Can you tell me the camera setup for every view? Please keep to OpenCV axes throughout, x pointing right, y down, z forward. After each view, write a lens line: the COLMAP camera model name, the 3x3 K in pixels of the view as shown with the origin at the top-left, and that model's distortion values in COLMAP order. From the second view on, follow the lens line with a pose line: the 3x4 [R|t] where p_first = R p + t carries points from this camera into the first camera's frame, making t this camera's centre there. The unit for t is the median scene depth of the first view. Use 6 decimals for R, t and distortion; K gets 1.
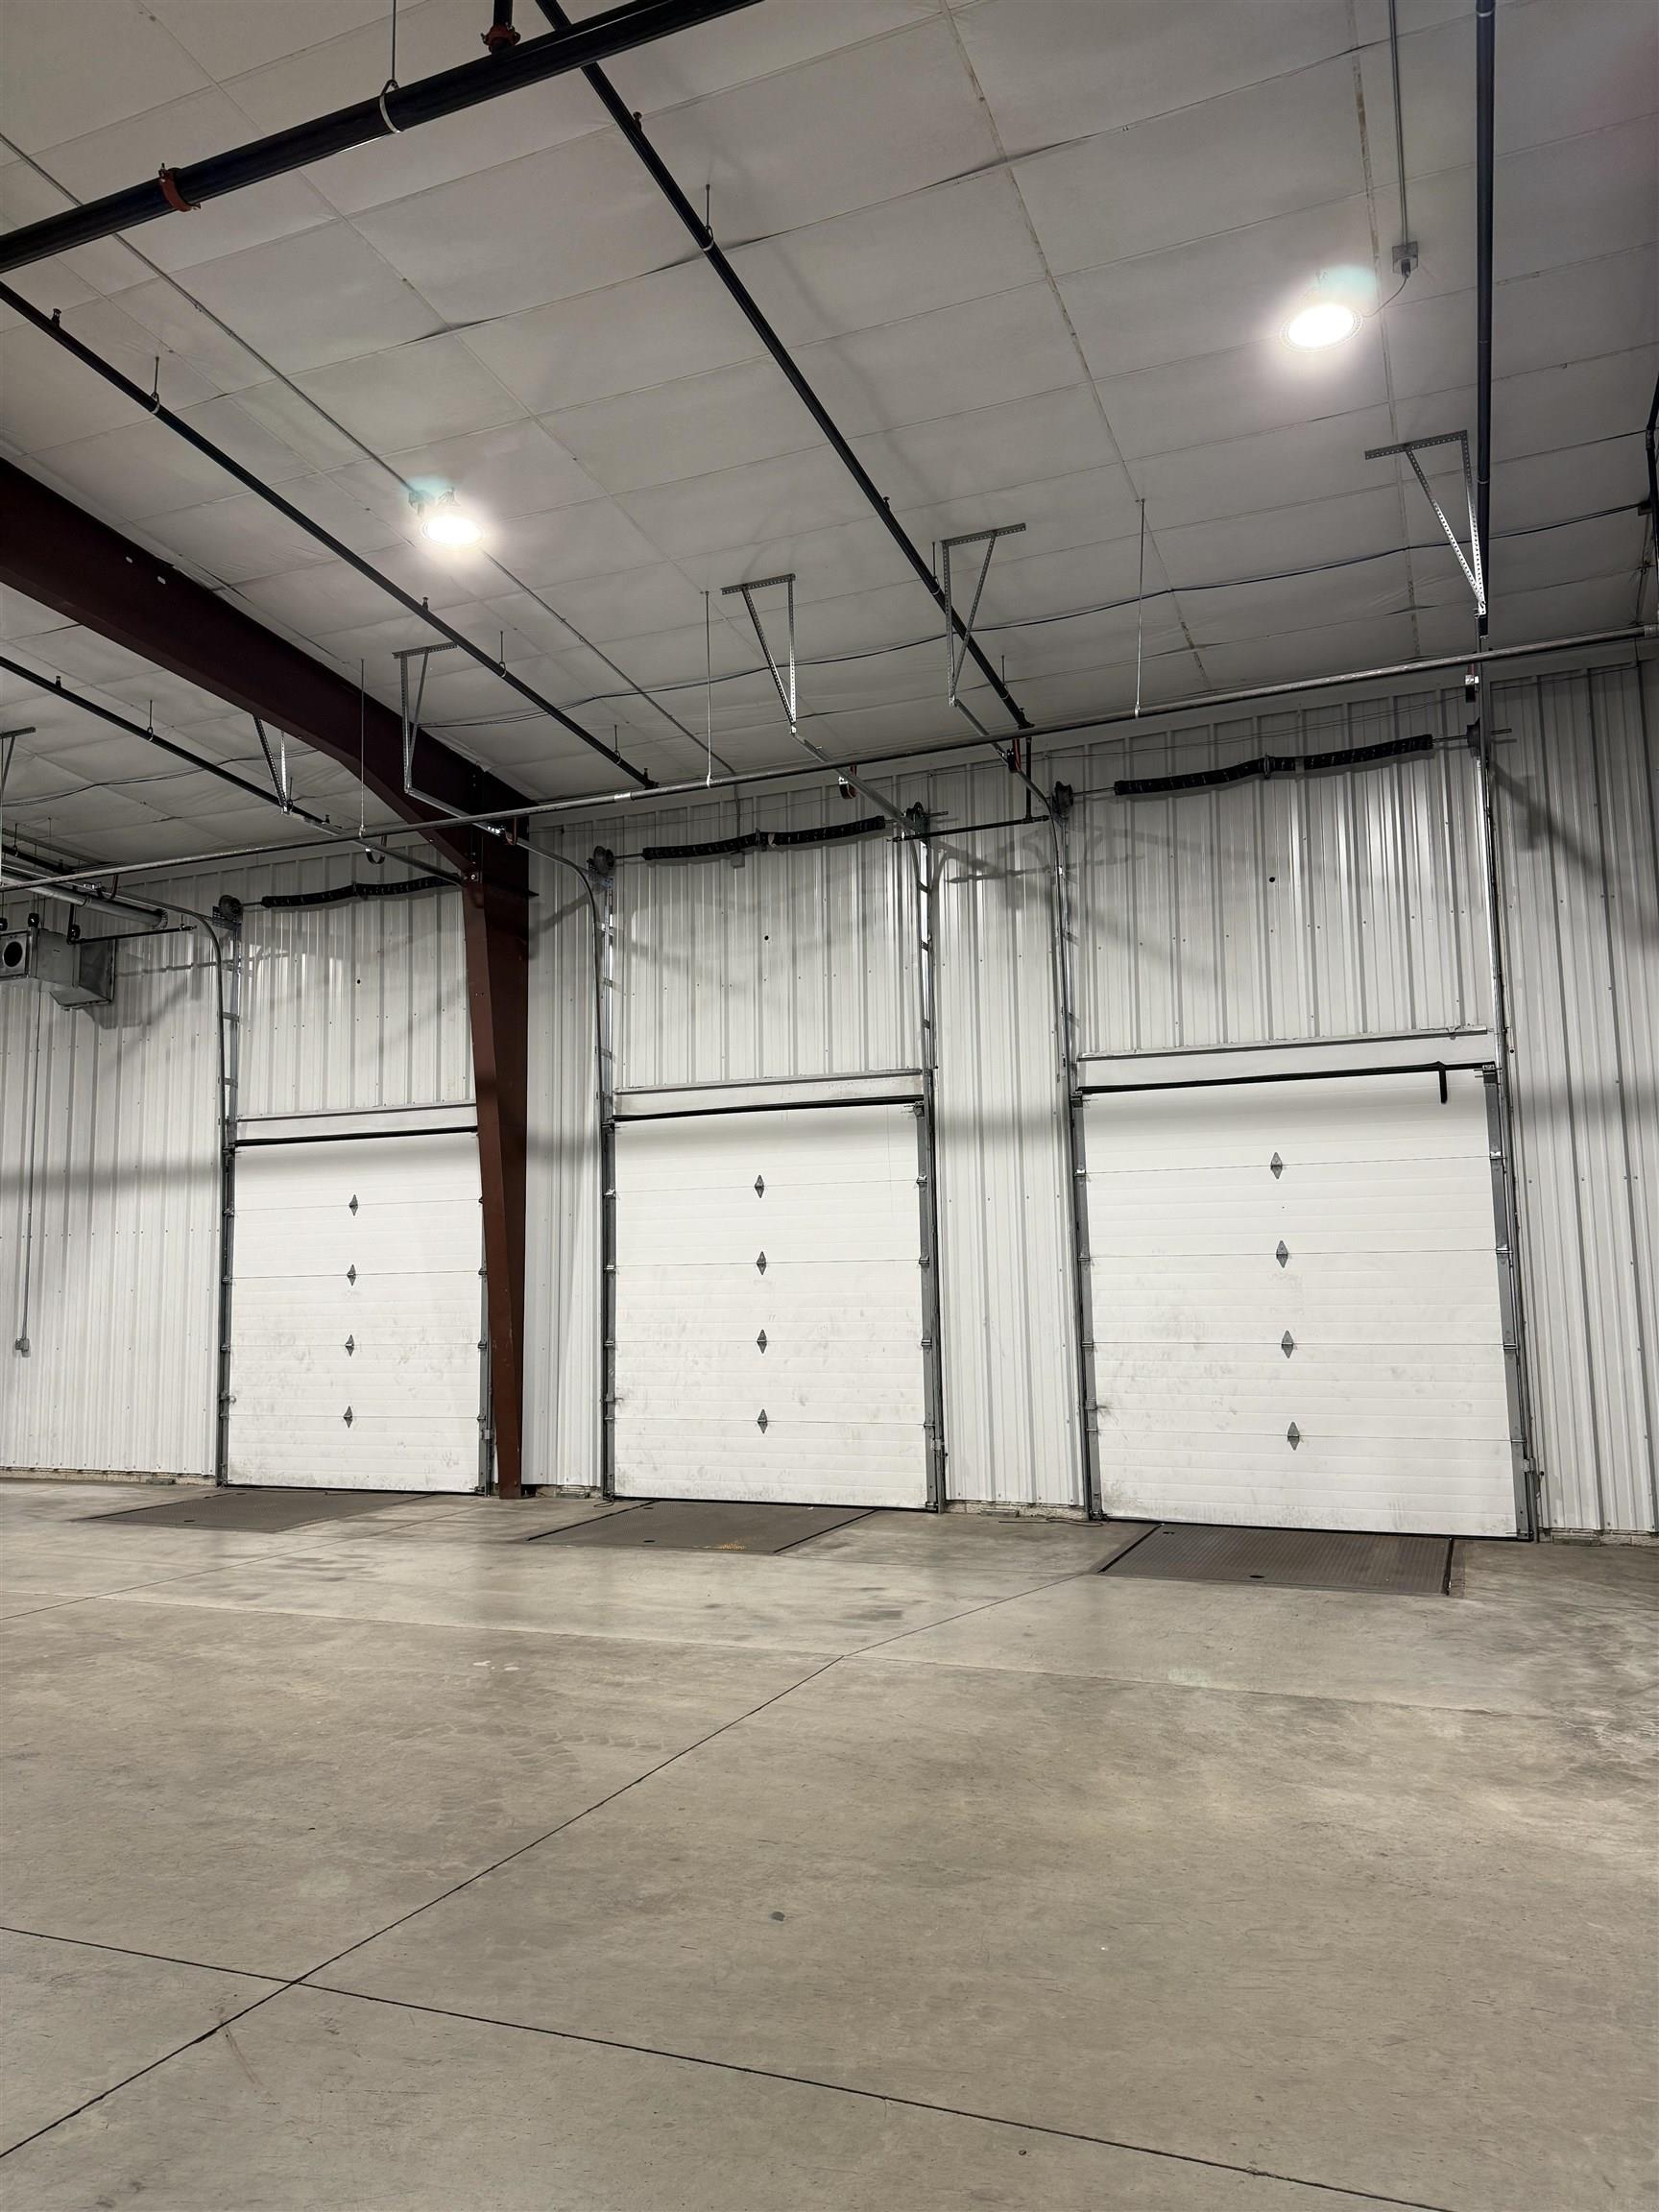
lens RADIAL K [[1522.6, 0, 829.5], [0, 1522.6, 1106.0], [0, 0, 1]] dist [0.169208, -0.284942]
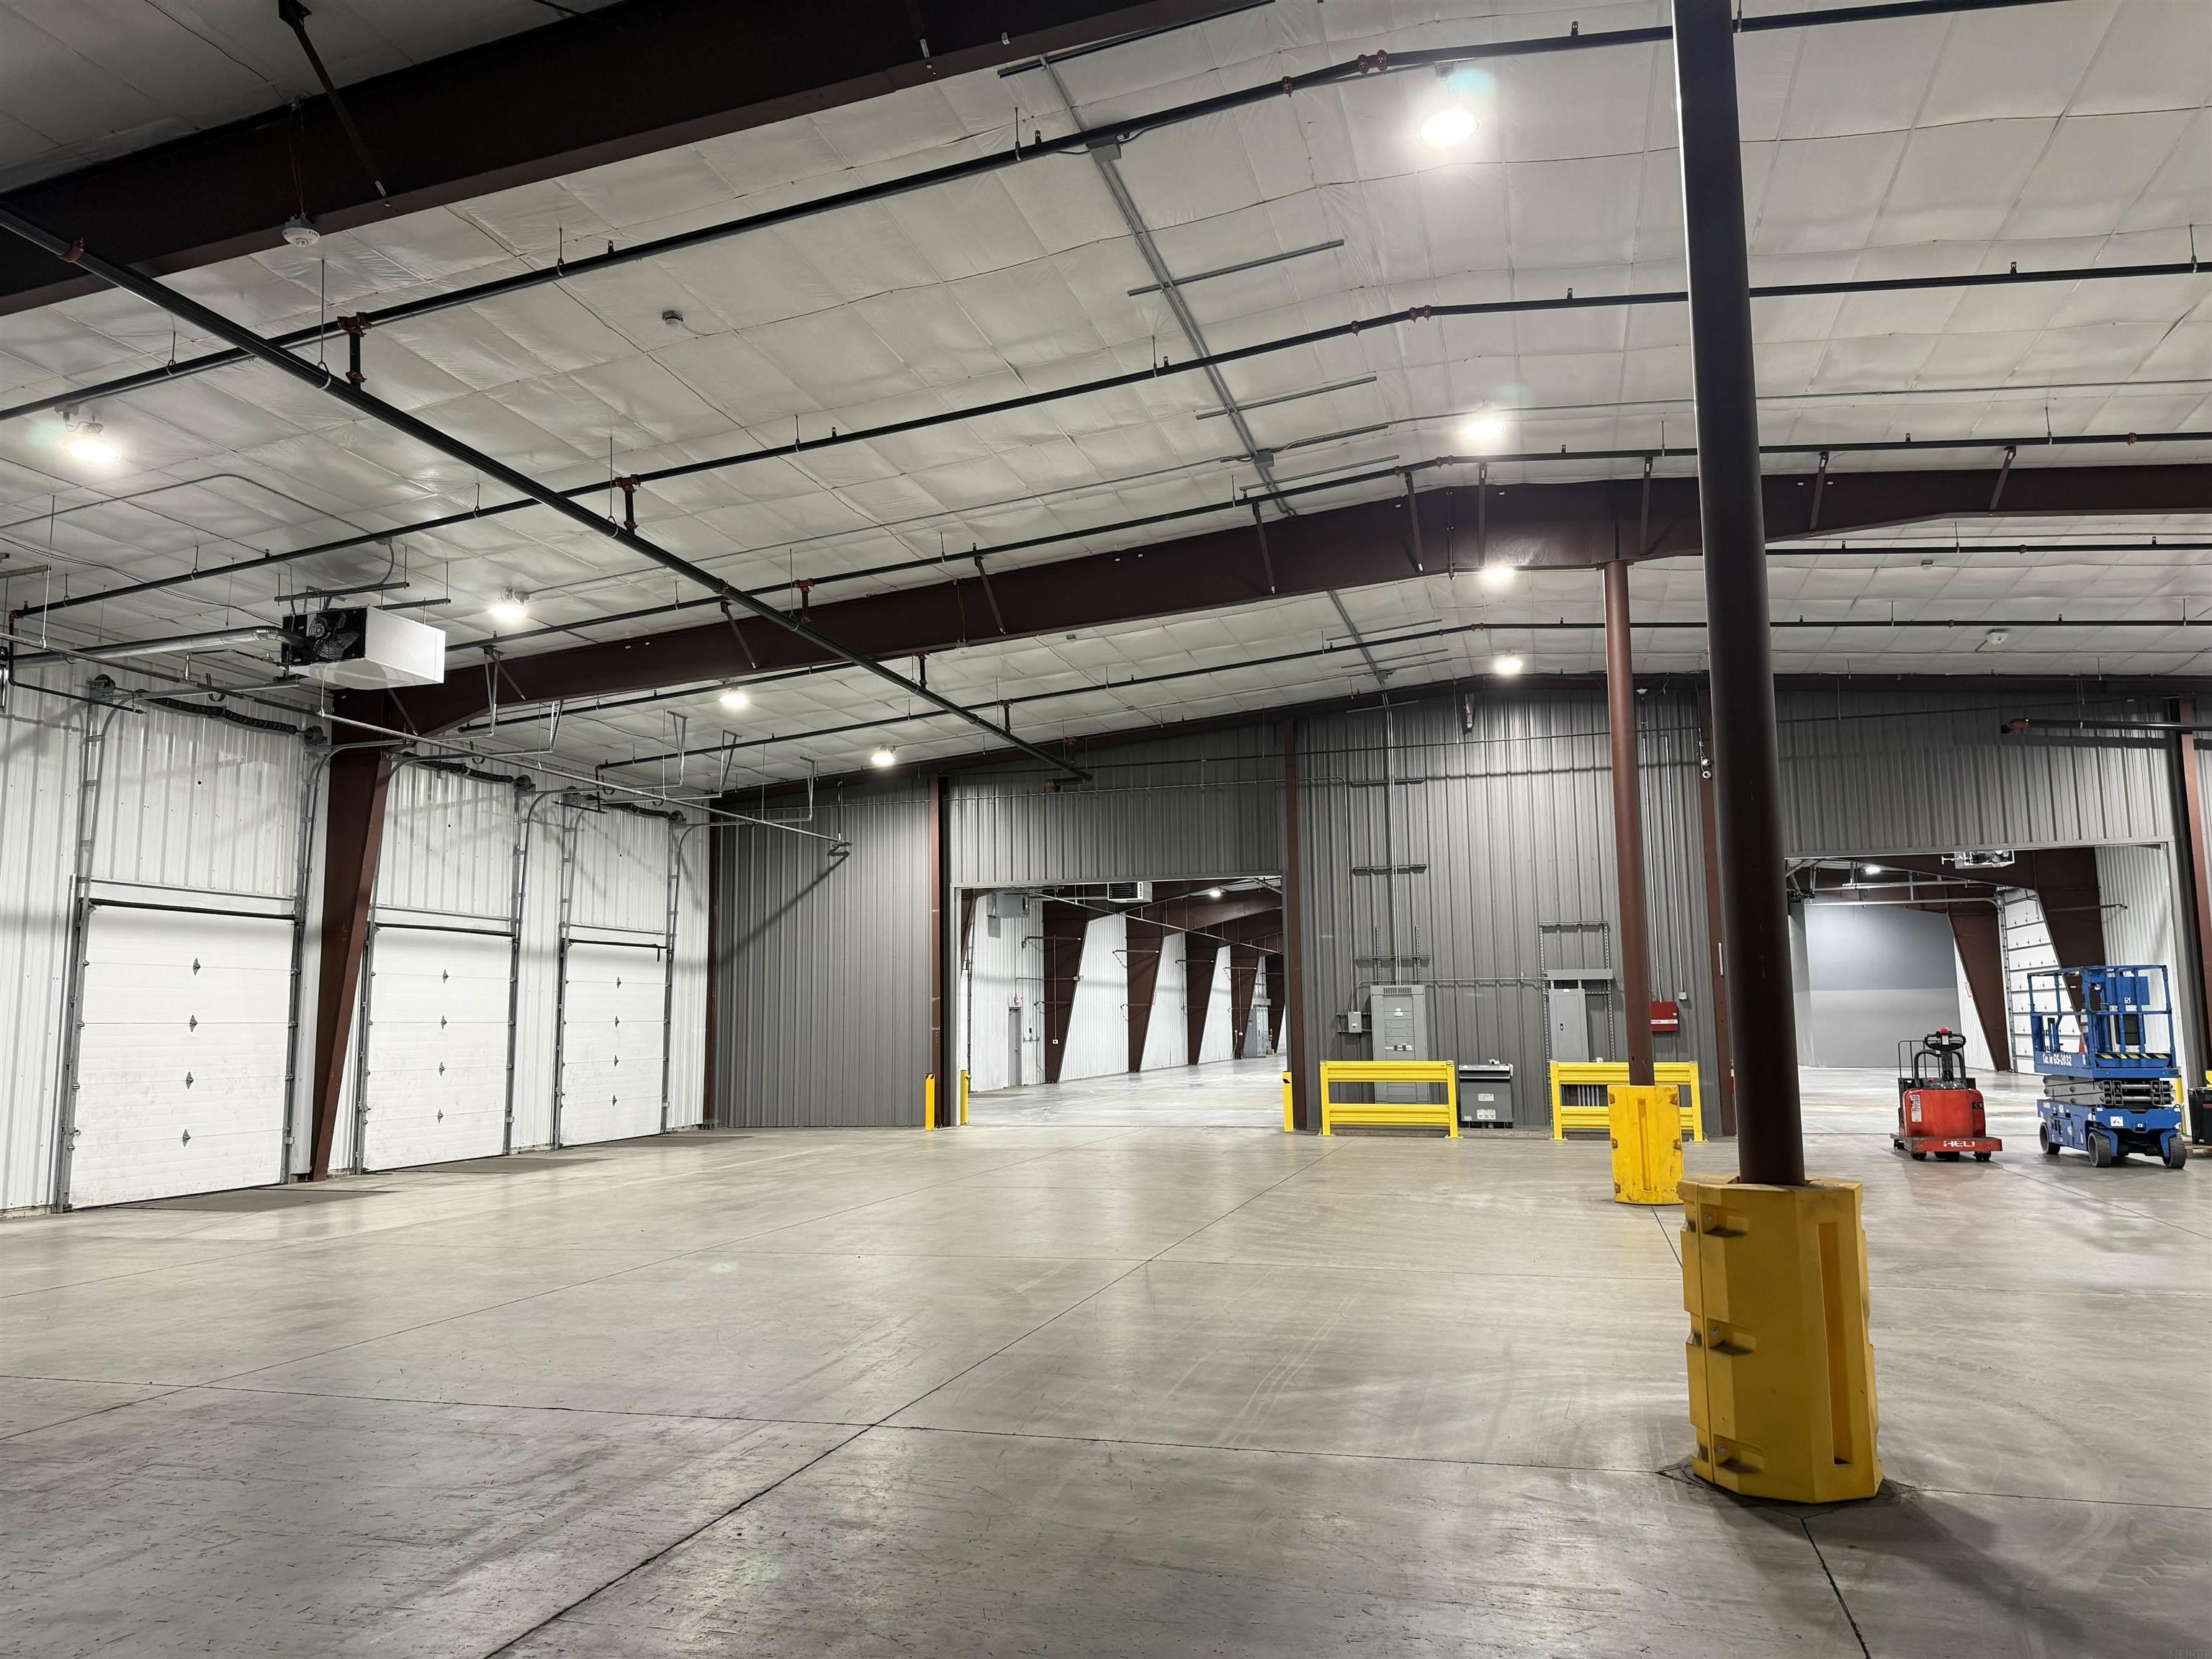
lens RADIAL K [[1567.6, 0, 1106.0], [0, 1567.6, 829.5], [0, 0, 1]] dist [0.175715, -0.123369]
pose [[-0.113713, 0.146602, 0.982638, -1.923477], [-0.099782, 0.982367, -0.158108, 0.102893], [-0.988490, -0.116029, -0.097080, 0.478106]]
